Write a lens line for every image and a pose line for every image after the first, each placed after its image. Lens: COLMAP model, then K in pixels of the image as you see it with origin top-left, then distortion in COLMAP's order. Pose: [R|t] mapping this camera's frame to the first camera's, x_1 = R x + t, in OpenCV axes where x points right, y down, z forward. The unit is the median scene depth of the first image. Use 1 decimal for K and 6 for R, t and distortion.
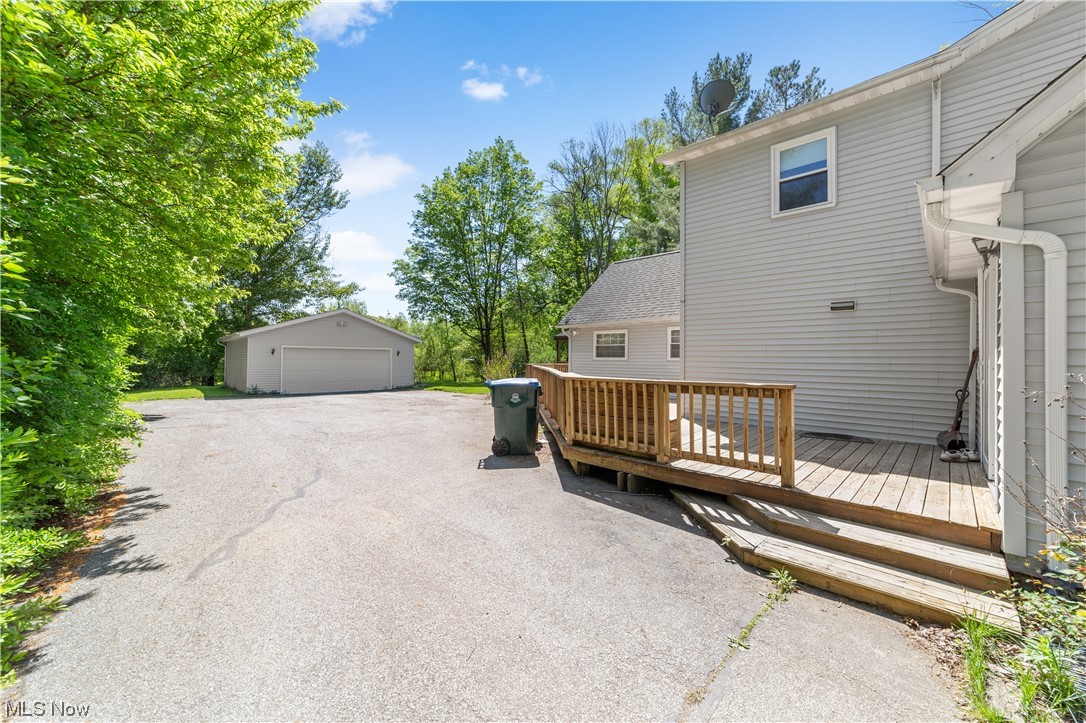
lens RADIAL K [[416.2, 0, 540.4], [0, 416.2, 359.8], [0, 0, 1]] dist [-0.001327, -0.000072]
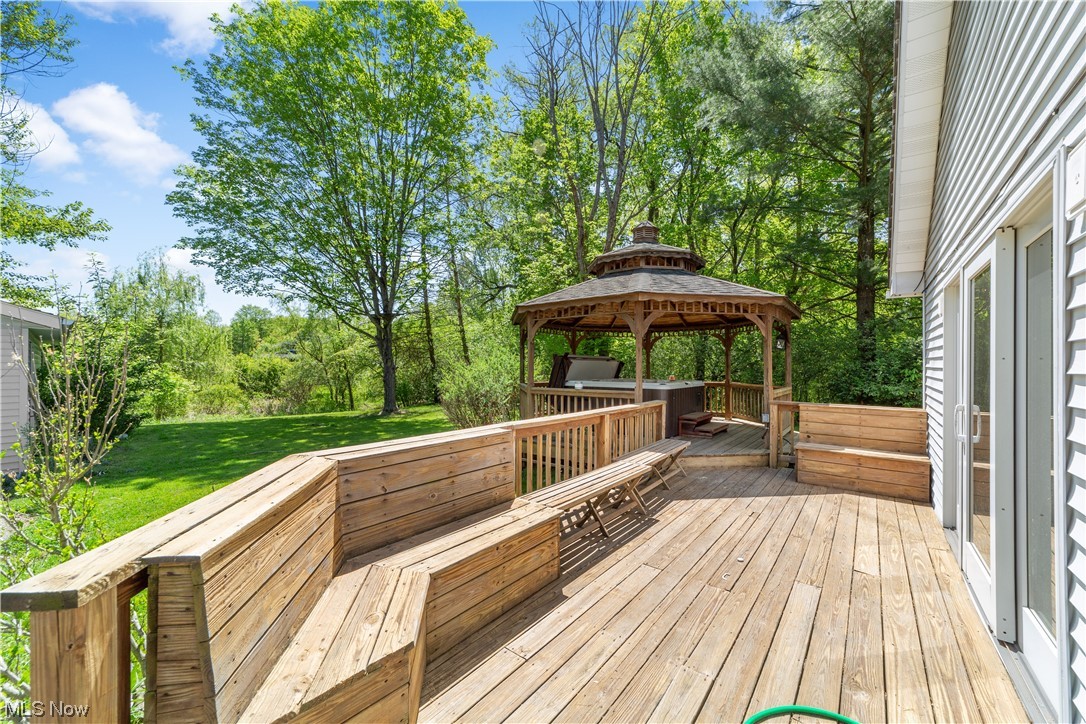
lens RADIAL K [[416.2, 0, 541.2], [0, 416.2, 361.1], [0, 0, 1]] dist [-0.001327, -0.000072]
pose [[0.994039, 0.020747, 0.107030, 0.019948], [-0.017817, 0.999442, -0.028265, -0.003790], [-0.107557, 0.026189, 0.993854, 0.518614]]
